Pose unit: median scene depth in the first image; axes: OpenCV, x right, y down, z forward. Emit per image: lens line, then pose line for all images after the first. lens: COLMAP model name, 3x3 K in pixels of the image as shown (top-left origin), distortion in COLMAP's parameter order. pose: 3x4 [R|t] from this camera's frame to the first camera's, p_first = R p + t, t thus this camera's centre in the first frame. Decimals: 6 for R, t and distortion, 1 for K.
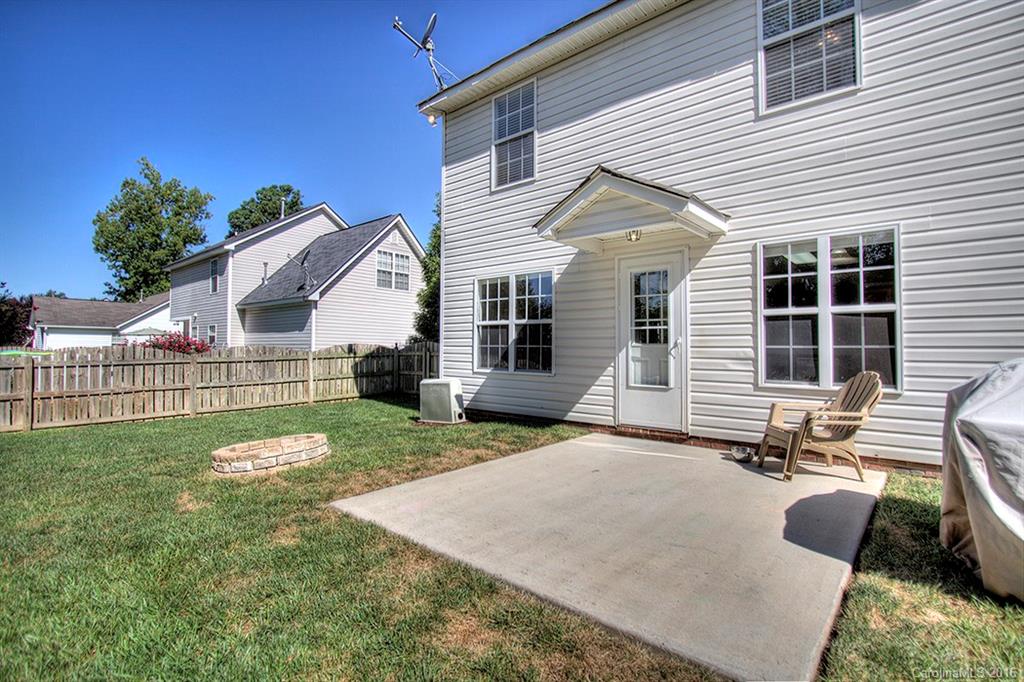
lens RADIAL K [[478.3, 0, 514.8], [0, 478.3, 341.8], [0, 0, 1]] dist [-0.008075, -0.000555]
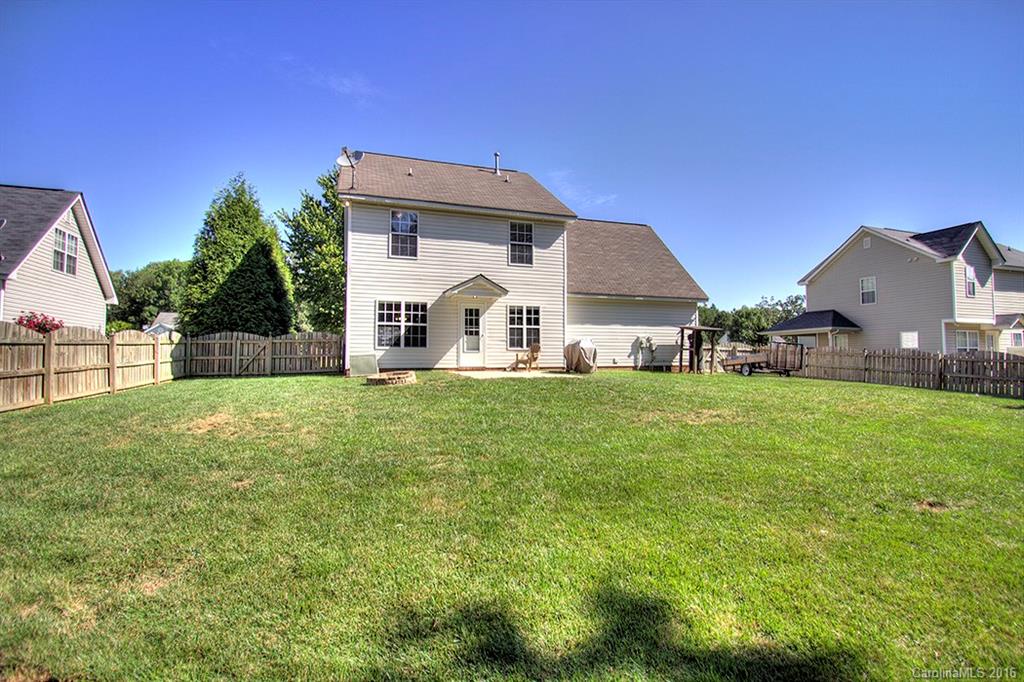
lens RADIAL K [[478.3, 0, 513.0], [0, 478.3, 339.7], [0, 0, 1]] dist [-0.008075, -0.000555]
pose [[0.520163, 0.019438, 0.853846, -1.767078], [-0.010154, 0.999811, -0.016576, 0.065070], [-0.854007, -0.000048, 0.520262, -0.552397]]
